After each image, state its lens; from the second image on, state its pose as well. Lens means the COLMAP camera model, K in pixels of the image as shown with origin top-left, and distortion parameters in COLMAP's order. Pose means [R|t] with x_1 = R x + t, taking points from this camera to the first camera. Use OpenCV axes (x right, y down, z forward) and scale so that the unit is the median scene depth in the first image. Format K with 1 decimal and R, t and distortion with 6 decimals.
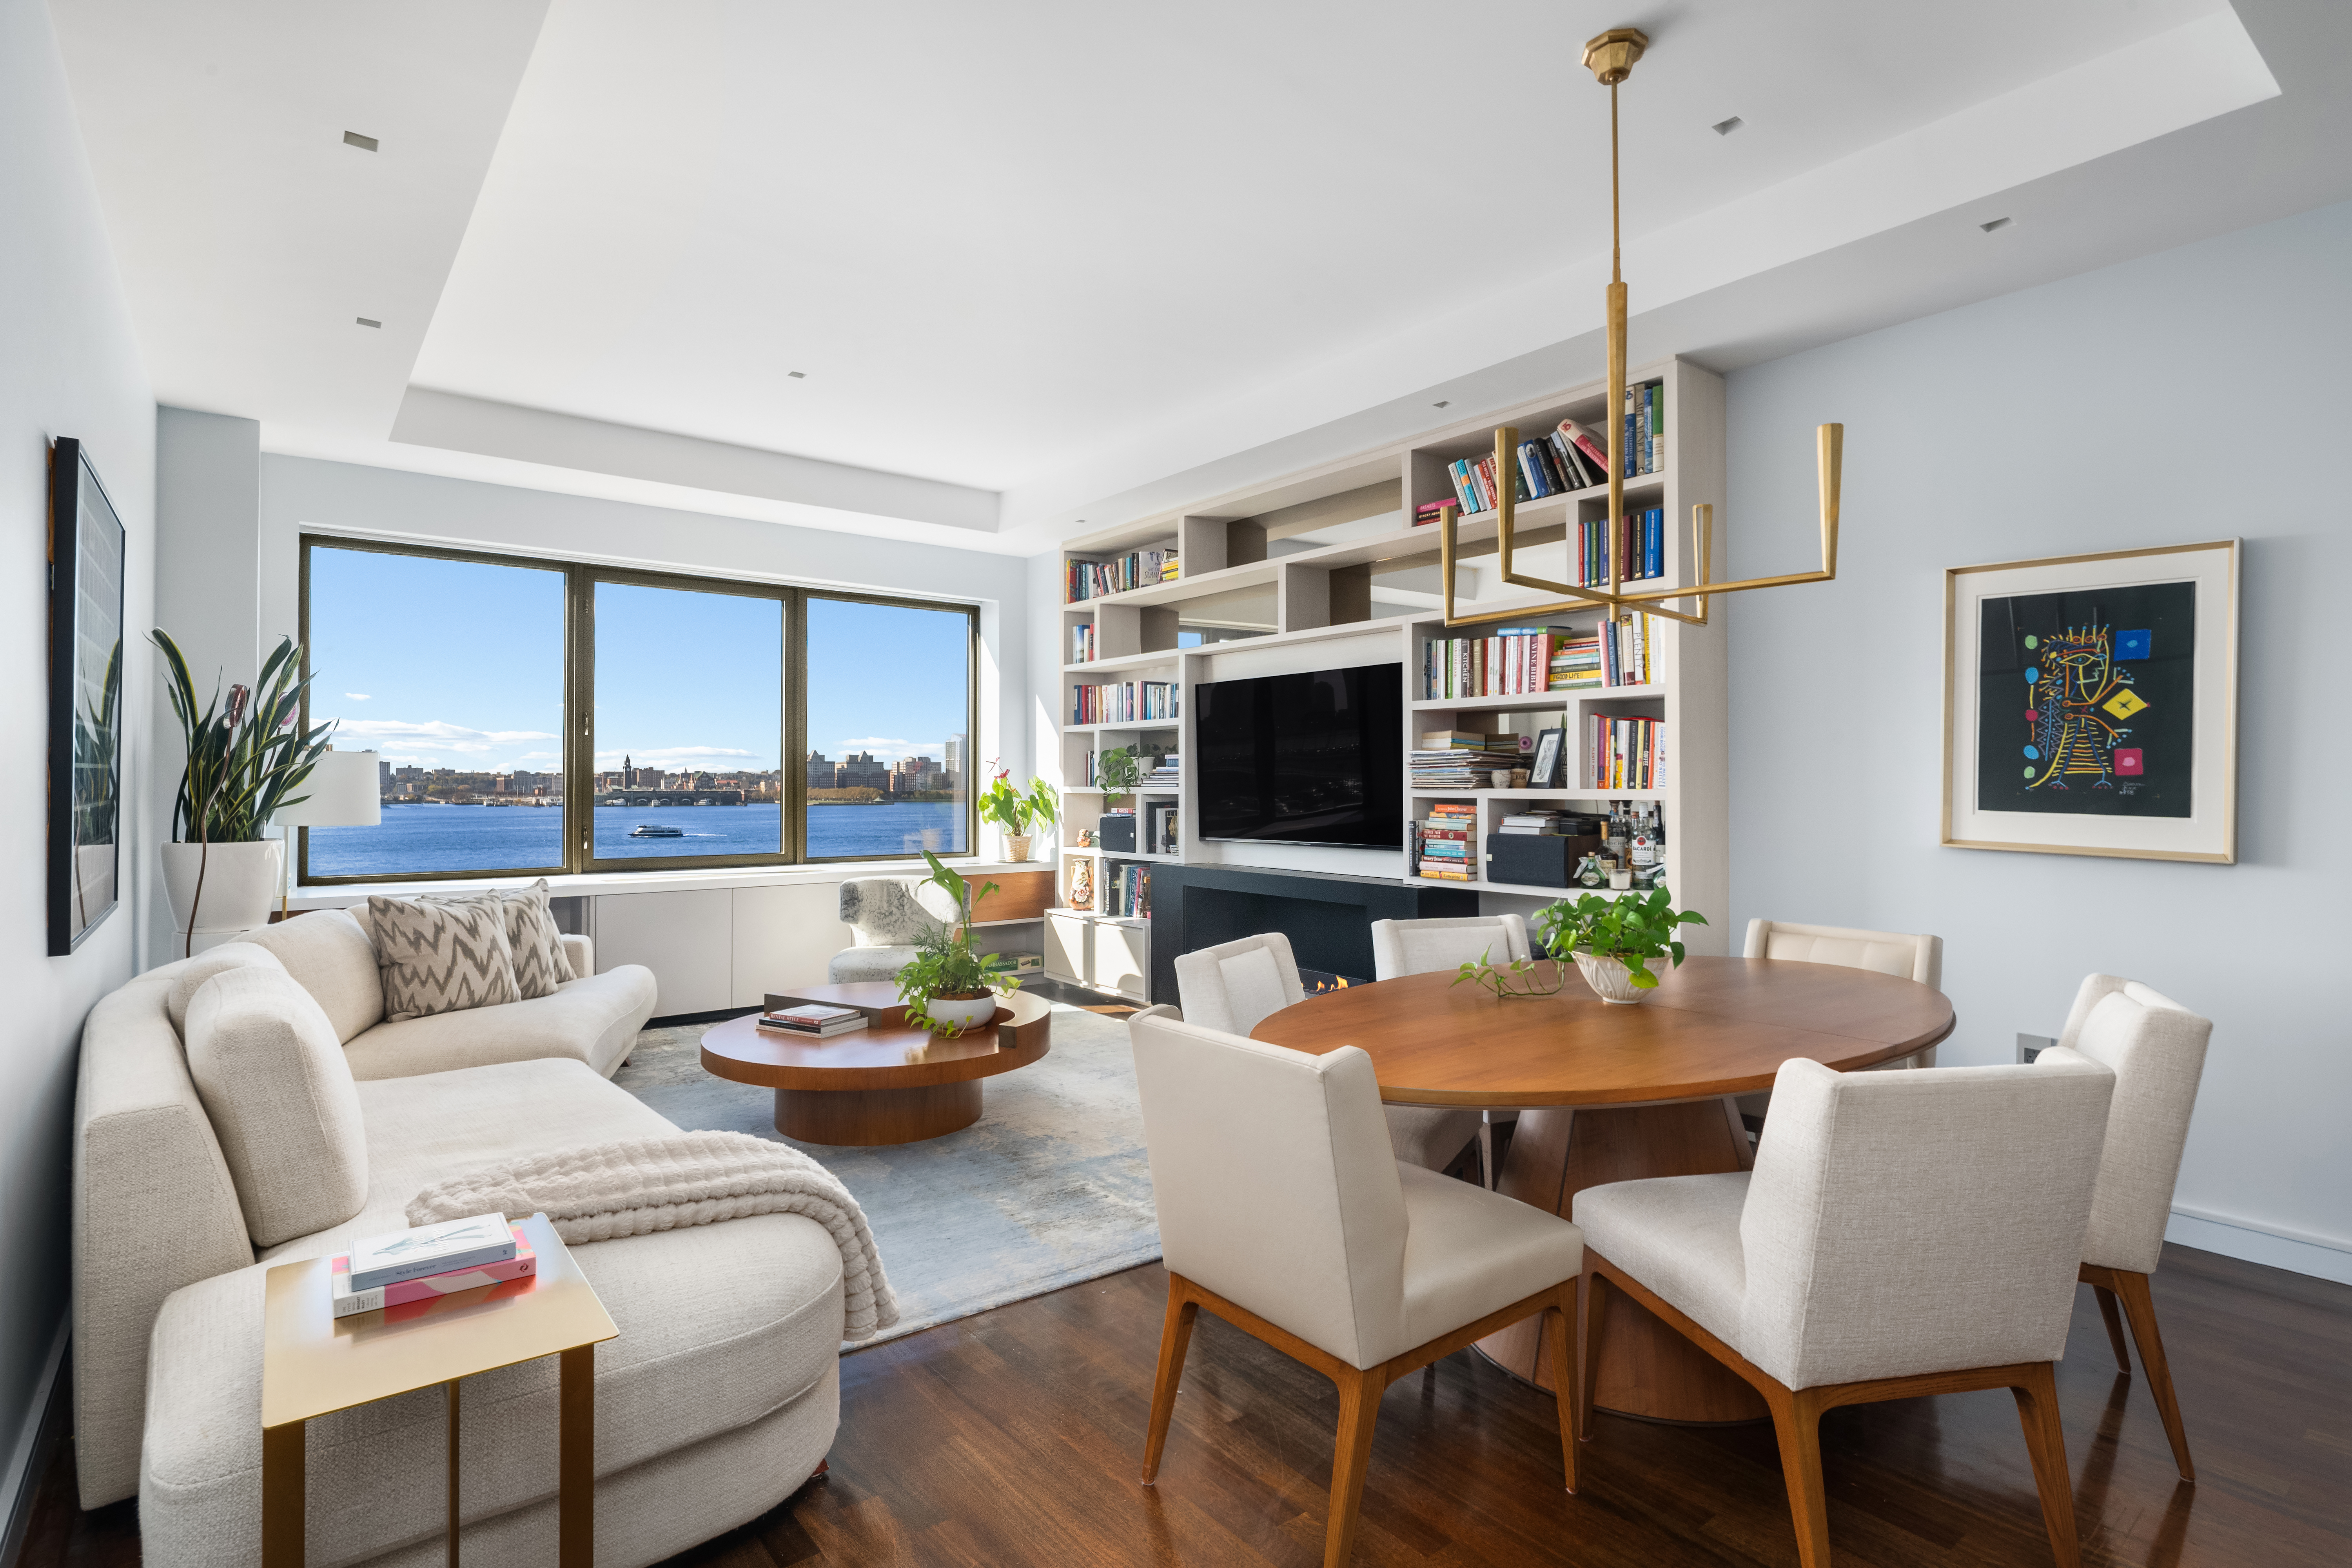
lens RADIAL K [[1141.7, 0, 1180.6], [0, 1141.7, 776.8], [0, 0, 1]] dist [0.001249, -0.000618]
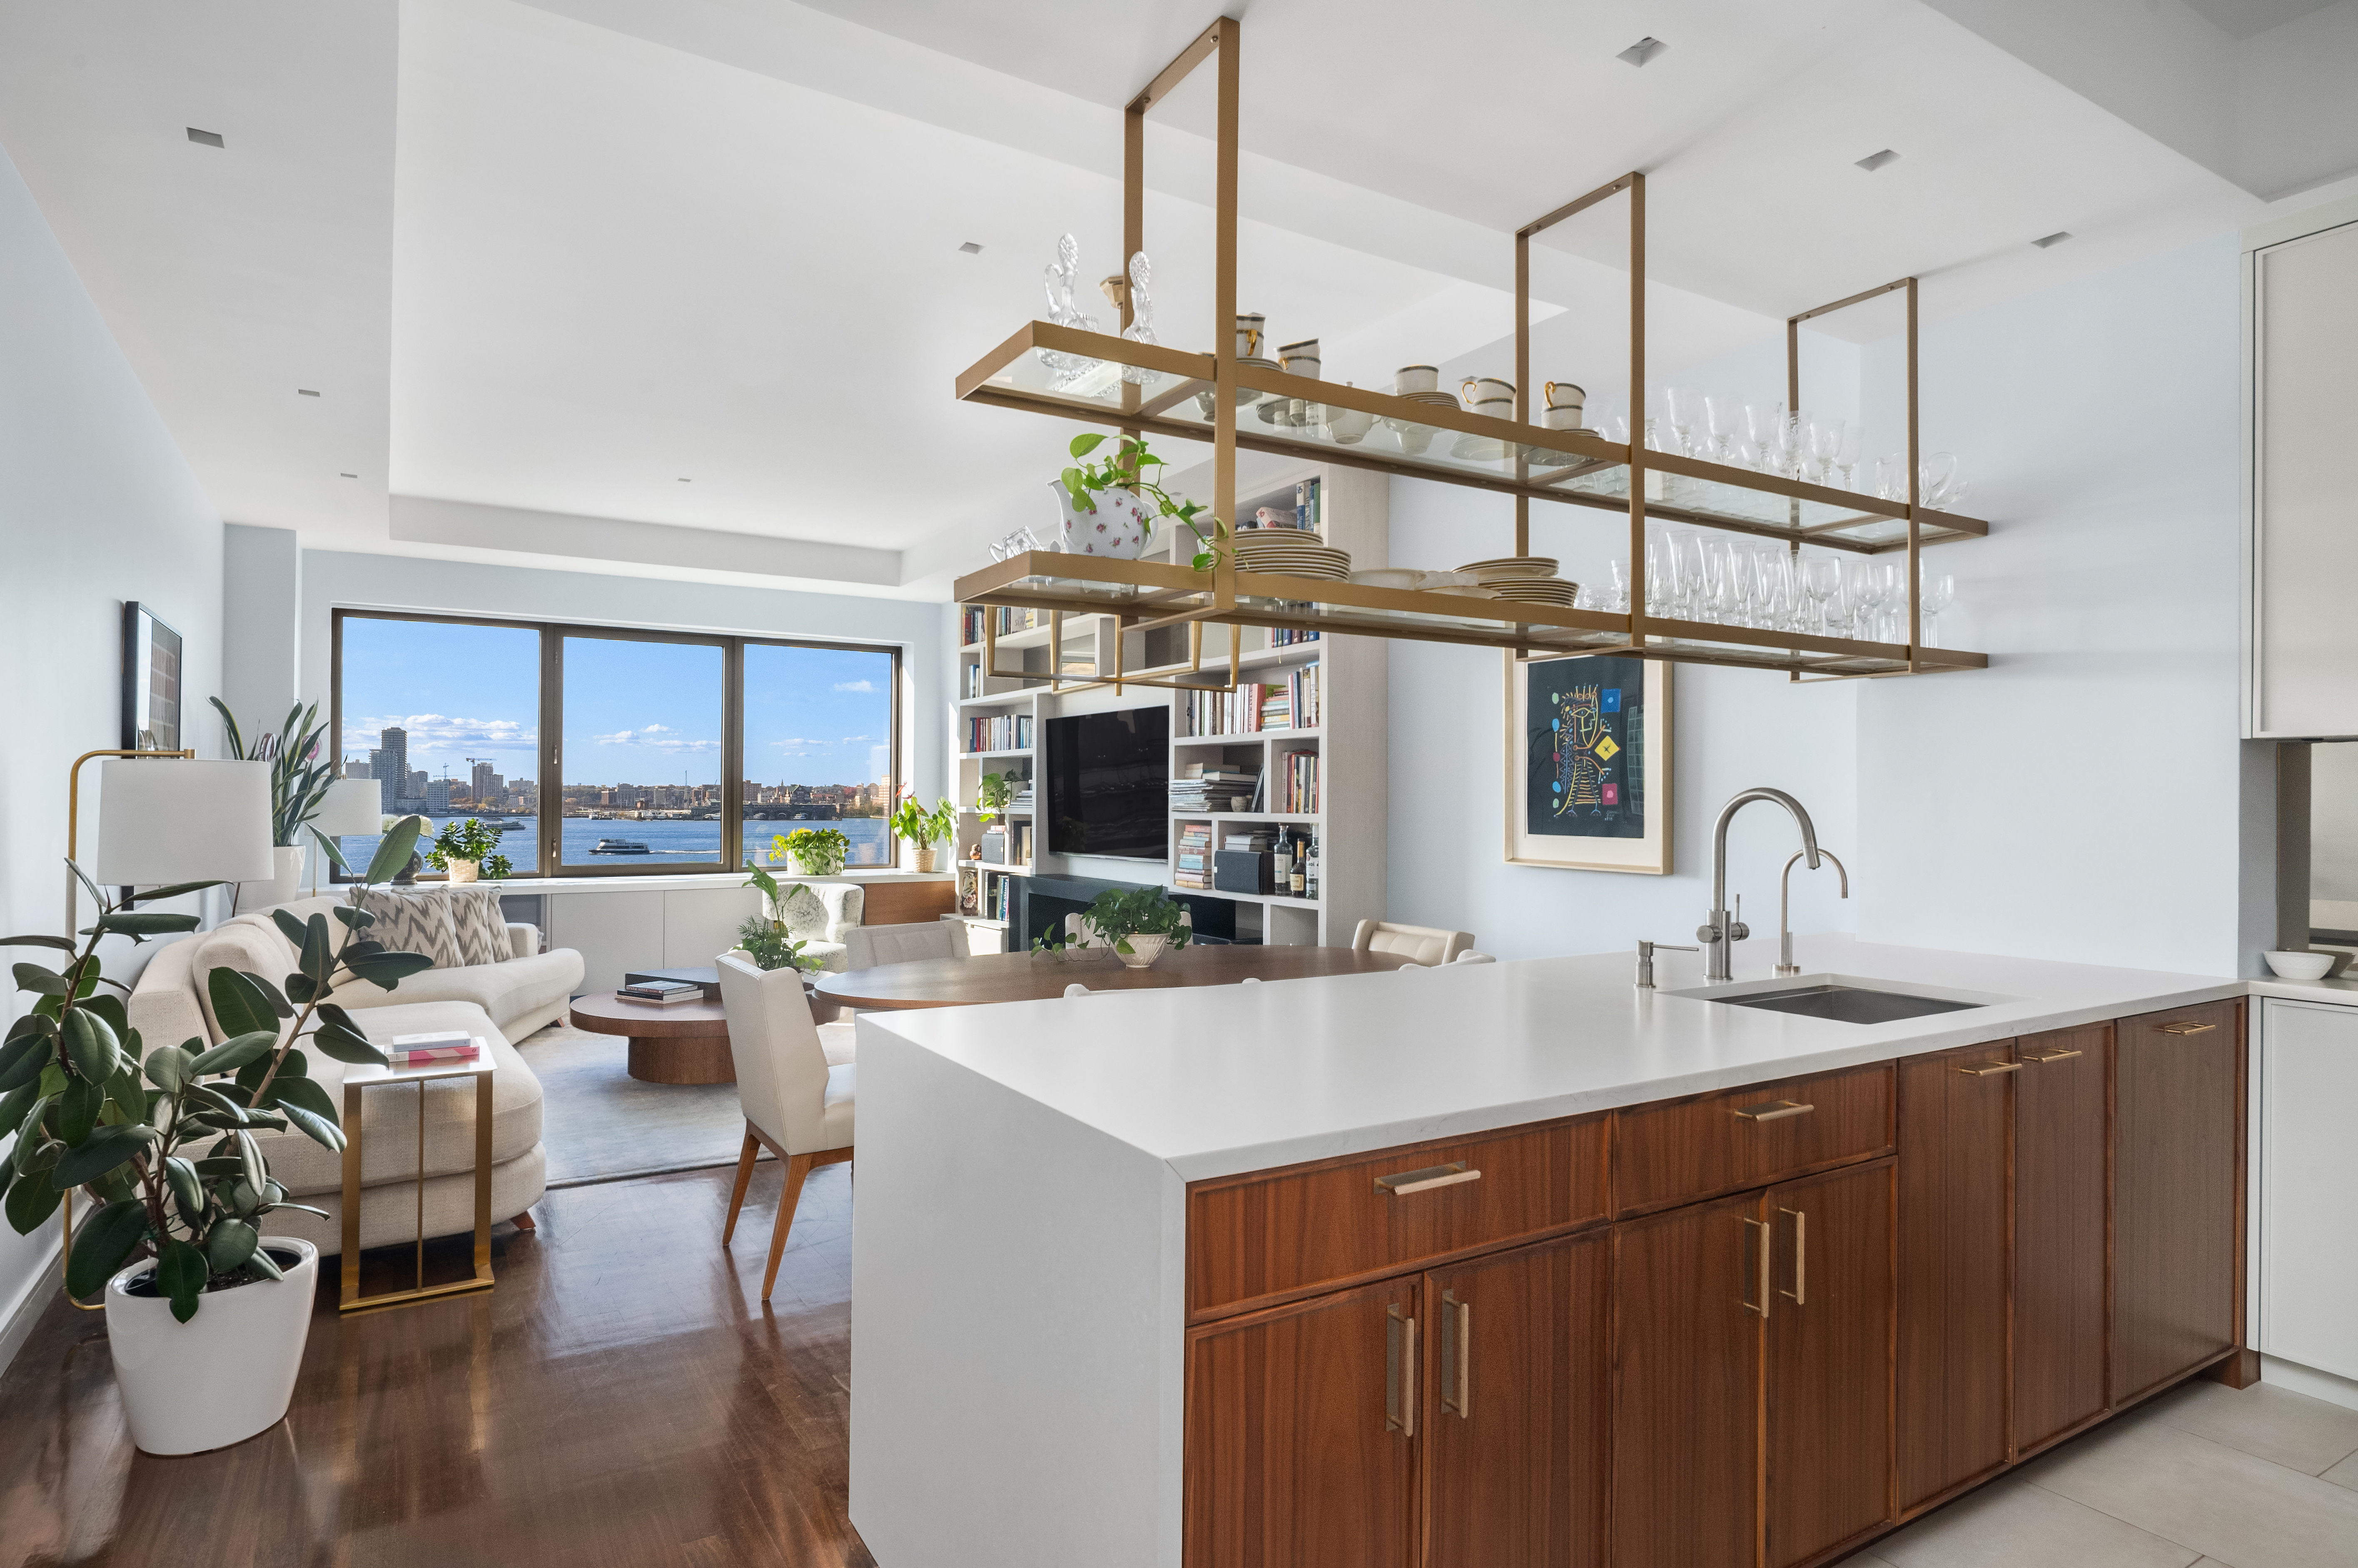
lens RADIAL K [[1235.4, 0, 1130.6], [0, 1235.4, 794.3], [0, 0, 1]] dist [0.007775, 0.001822]
pose [[0.990491, 0.003612, -0.137529, 0.385198], [-0.003306, 0.999992, 0.002447, -0.011908], [0.137537, -0.001969, 0.990495, -0.321291]]
